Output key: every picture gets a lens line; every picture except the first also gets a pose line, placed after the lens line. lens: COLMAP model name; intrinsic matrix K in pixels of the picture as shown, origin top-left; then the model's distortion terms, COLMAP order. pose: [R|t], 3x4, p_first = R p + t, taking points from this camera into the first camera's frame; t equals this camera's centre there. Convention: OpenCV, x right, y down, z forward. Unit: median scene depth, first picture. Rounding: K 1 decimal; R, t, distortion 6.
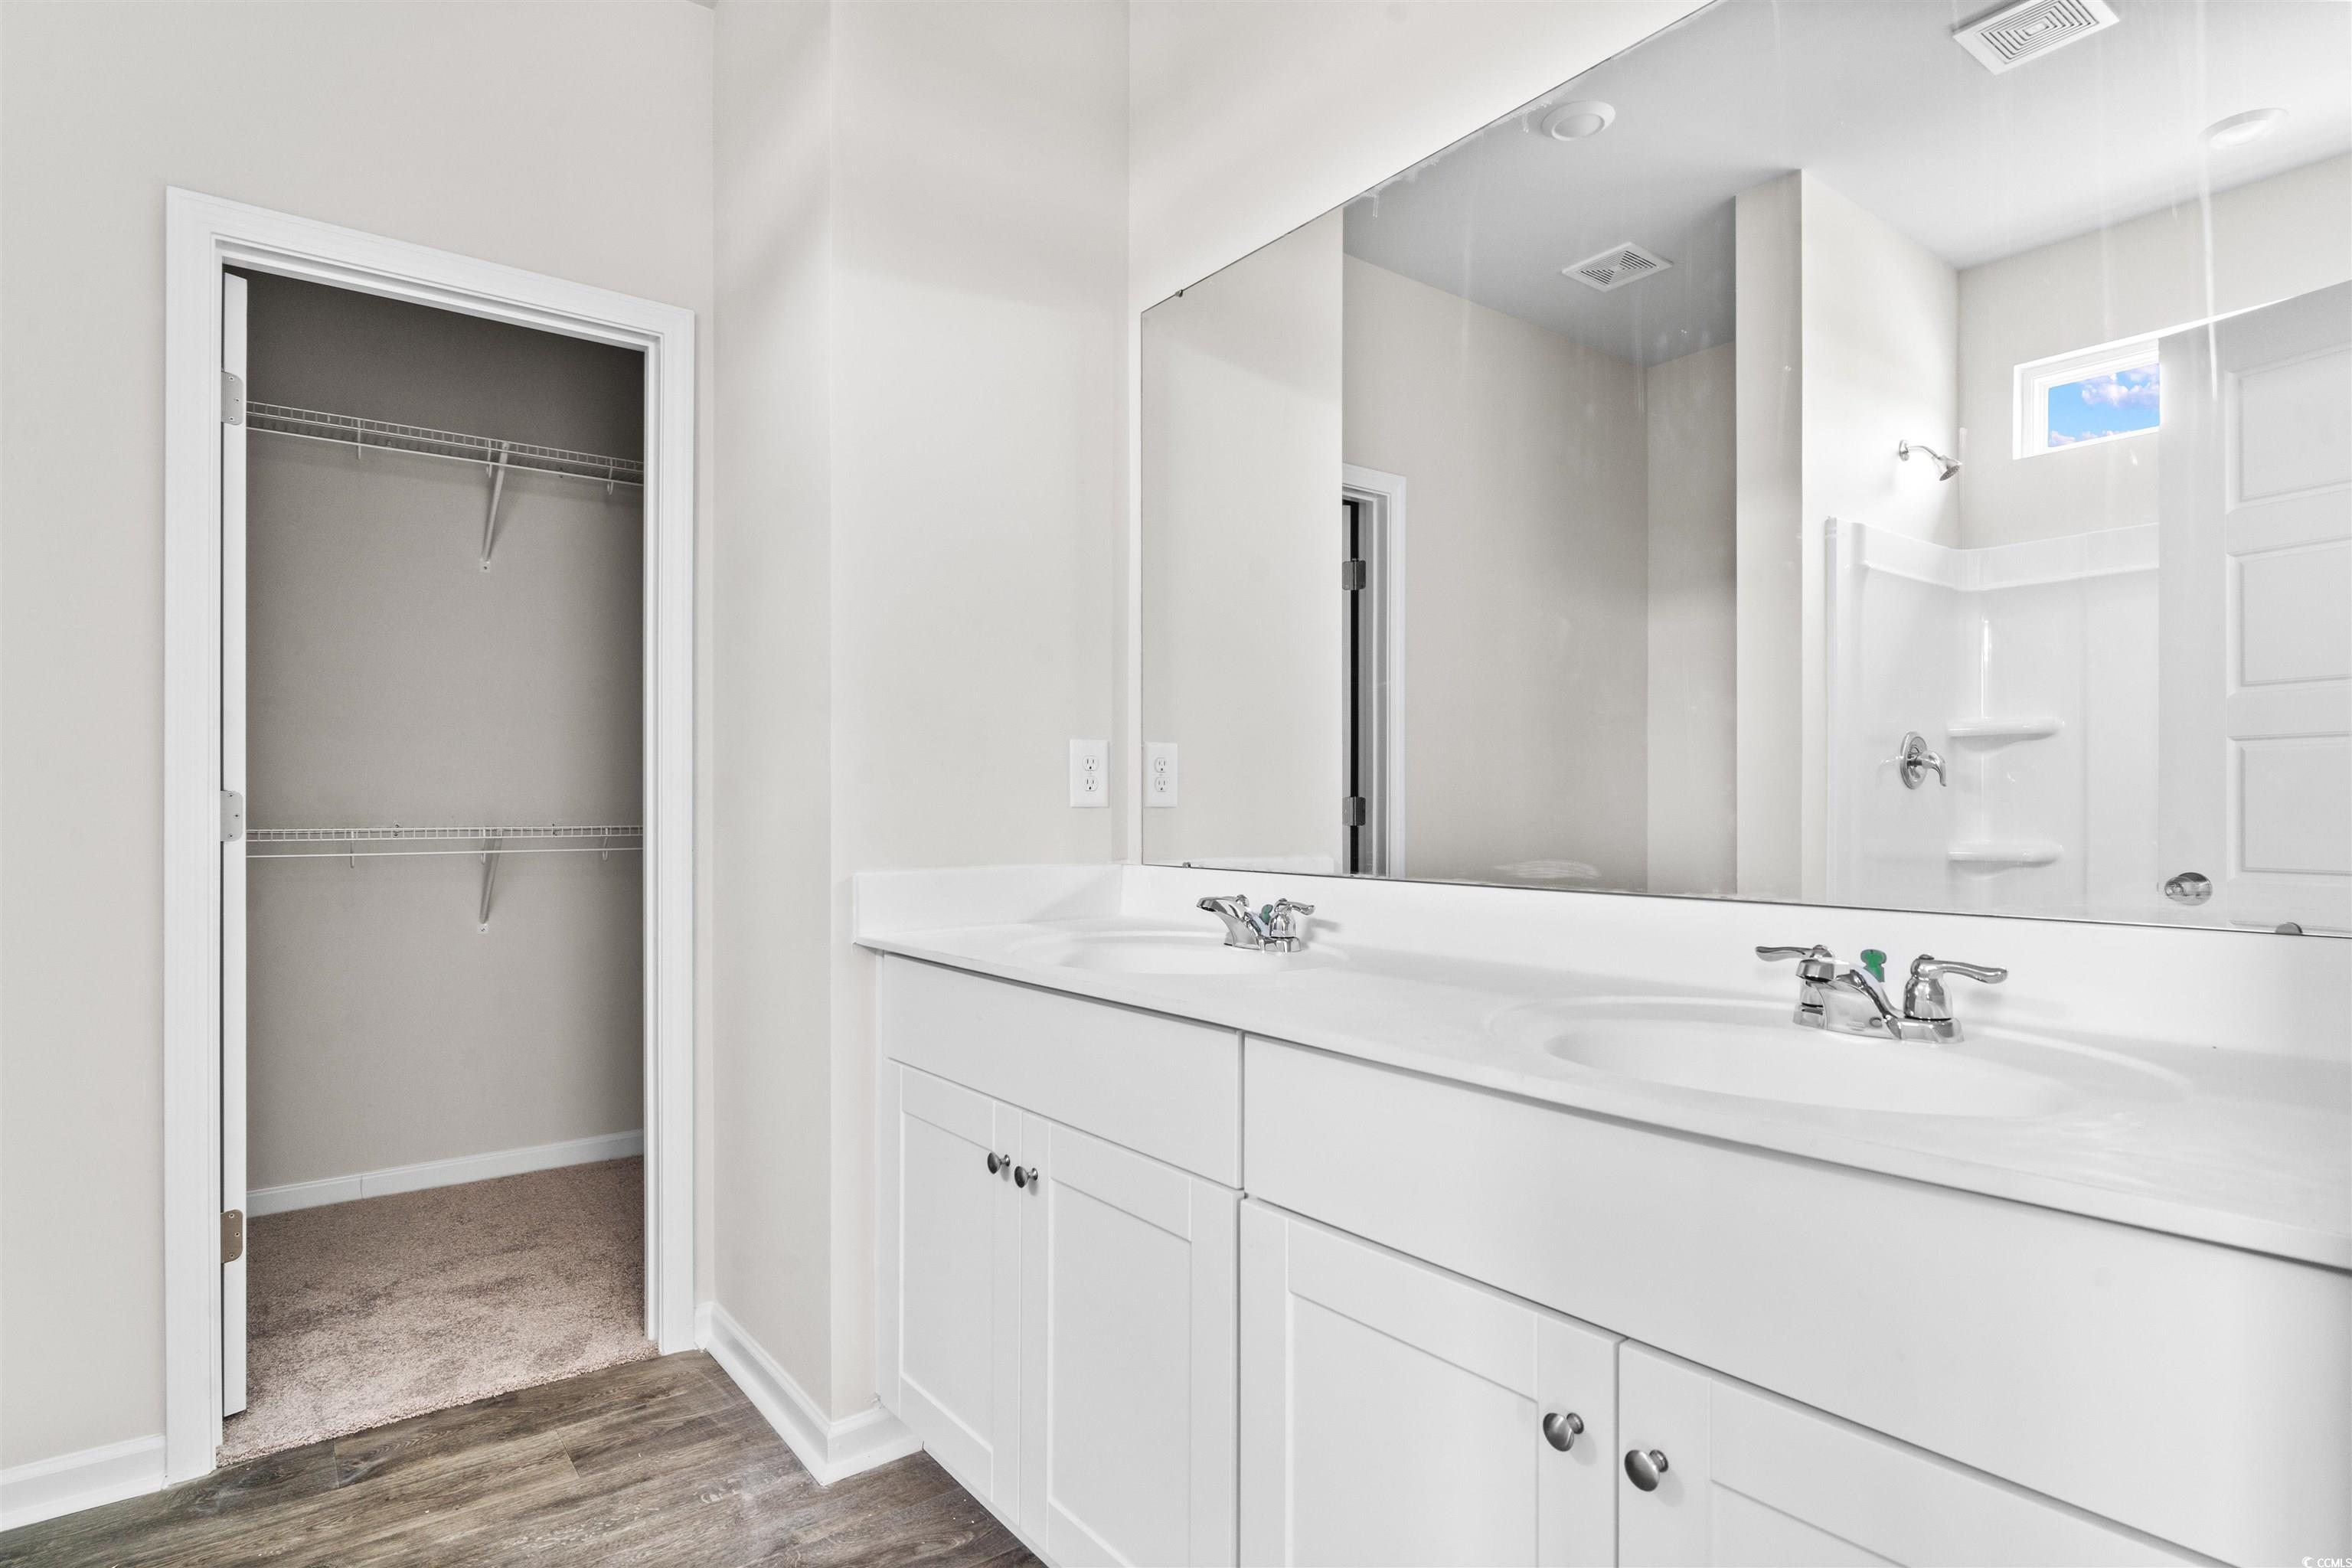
lens RADIAL K [[1221.9, 0, 1174.0], [0, 1221.9, 784.1], [0, 0, 1]] dist [0.006713, -0.001638]
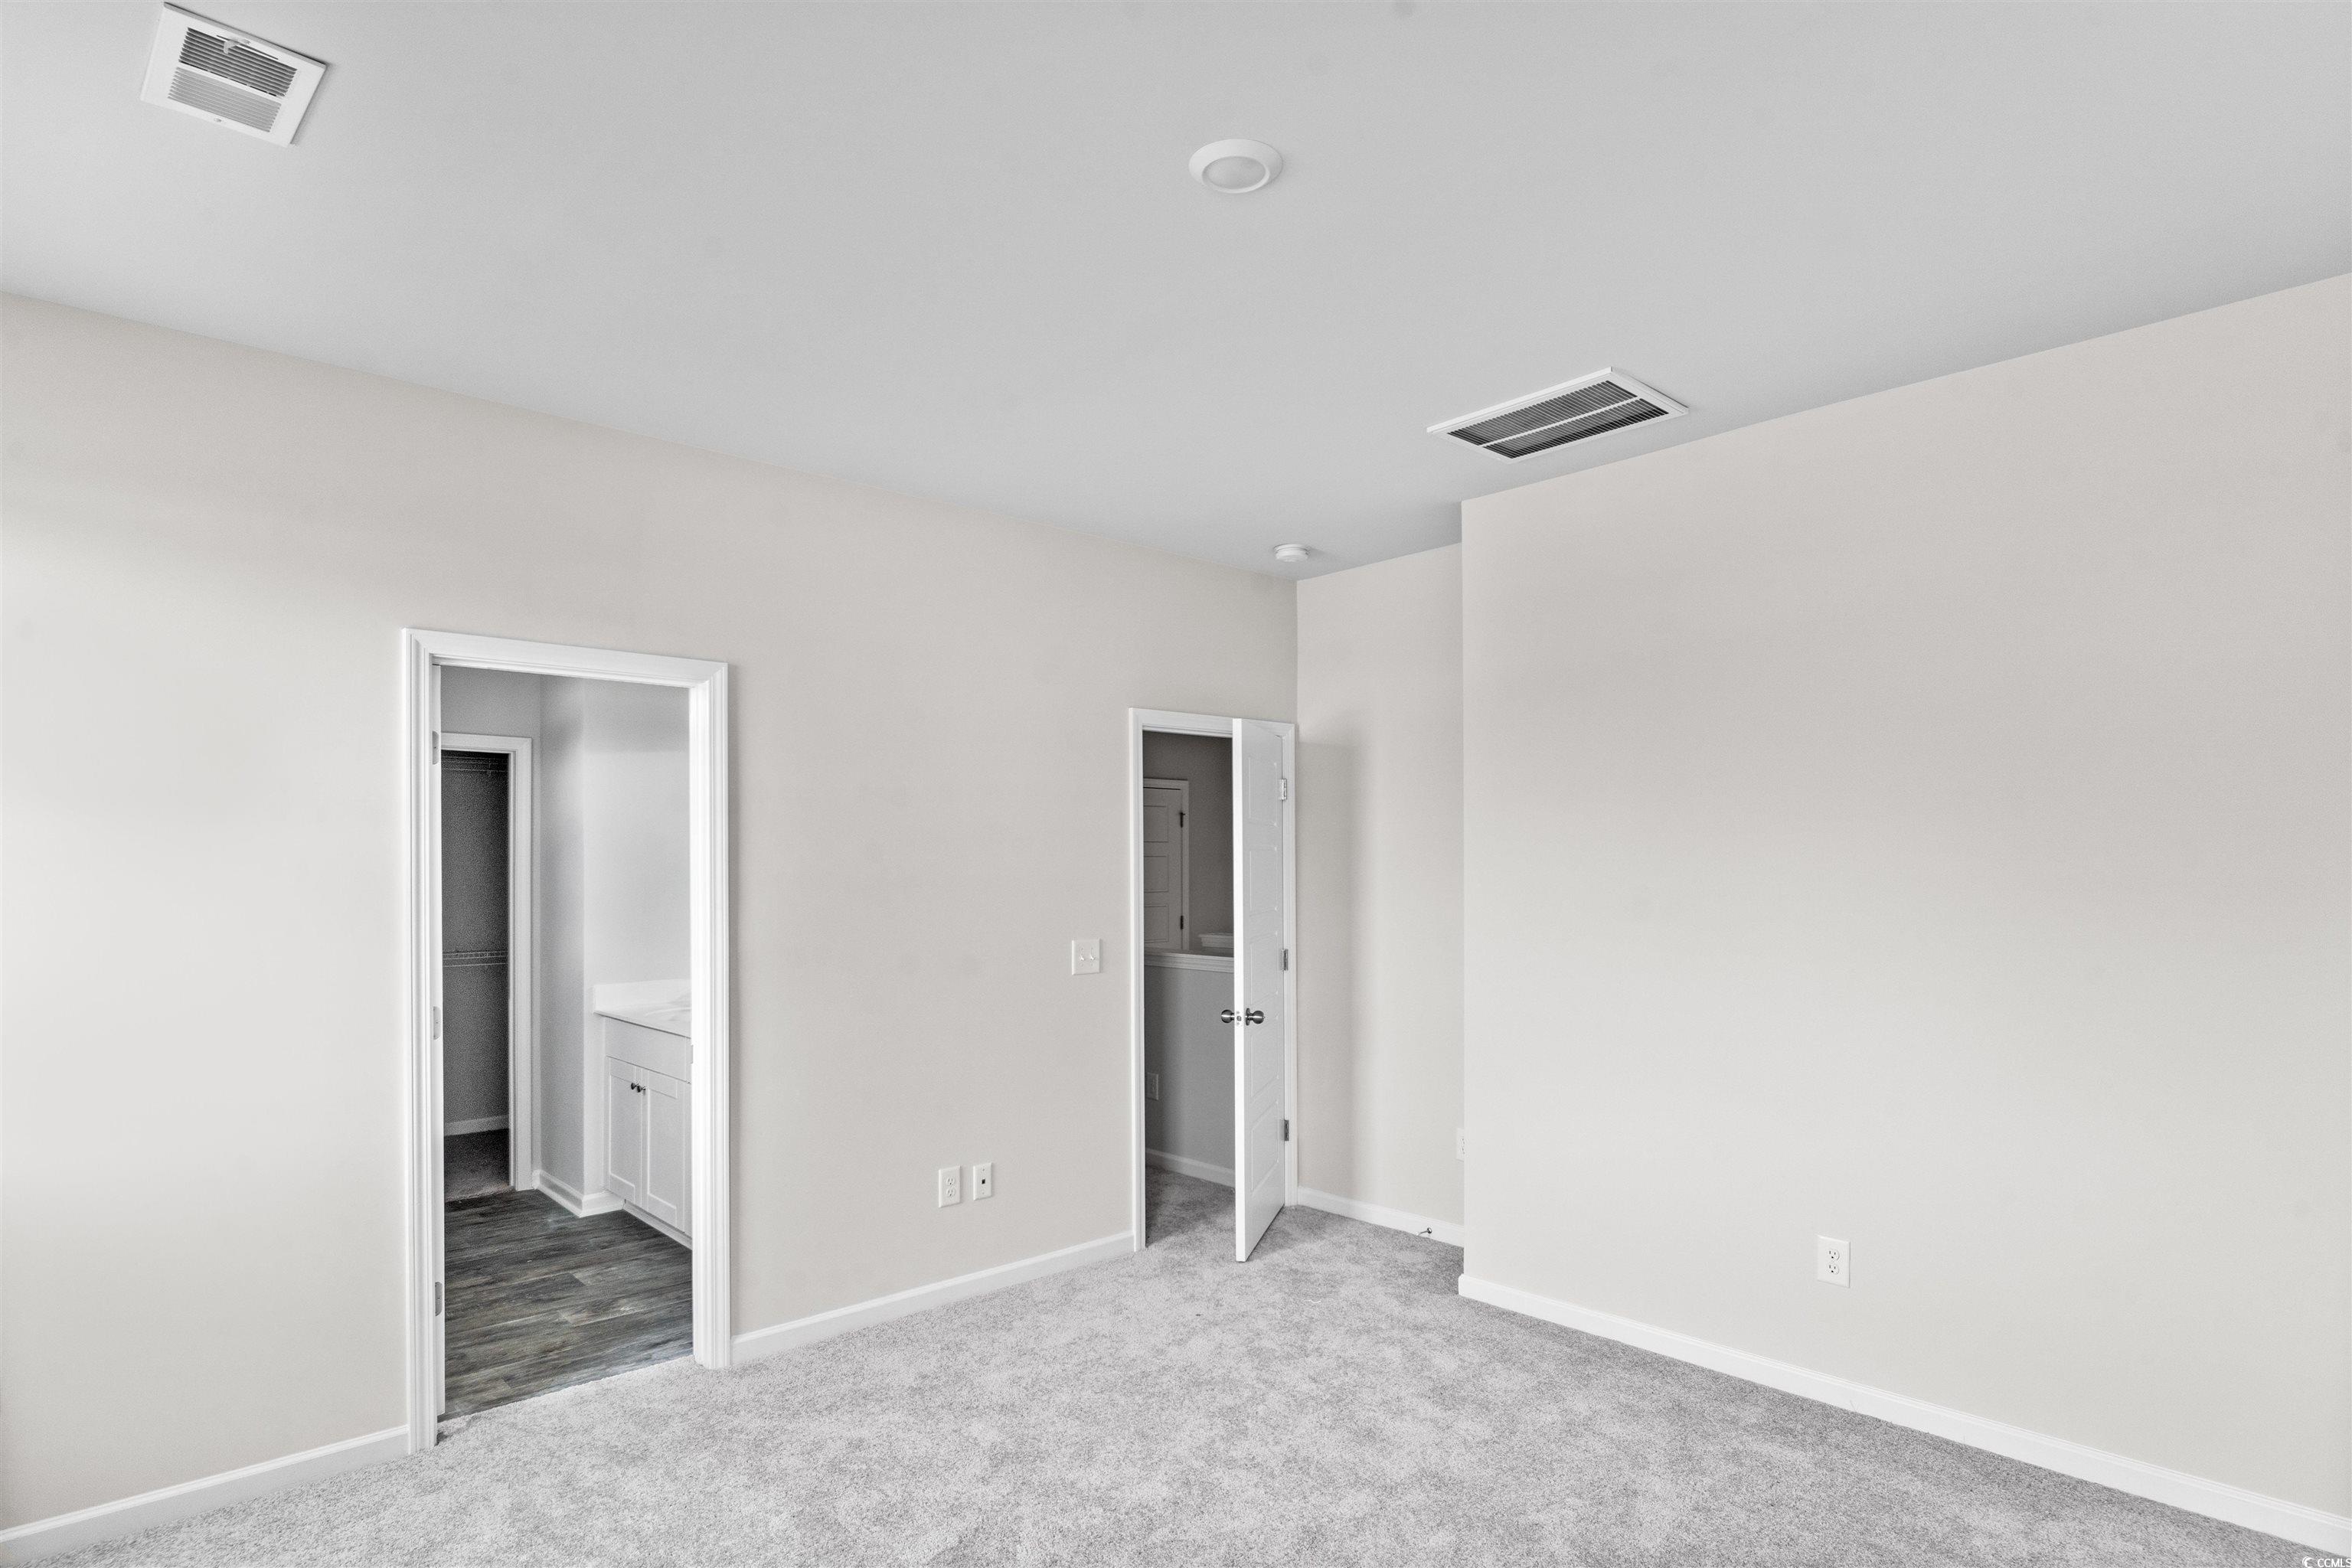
lens RADIAL K [[1221.9, 0, 1179.6], [0, 1221.9, 859.2], [0, 0, 1]] dist [0.006713, -0.001638]
pose [[0.995602, -0.000164, 0.093687, 0.627243], [0.000306, 0.999999, -0.001506, -0.164084], [-0.093686, 0.001528, 0.995601, -1.456783]]
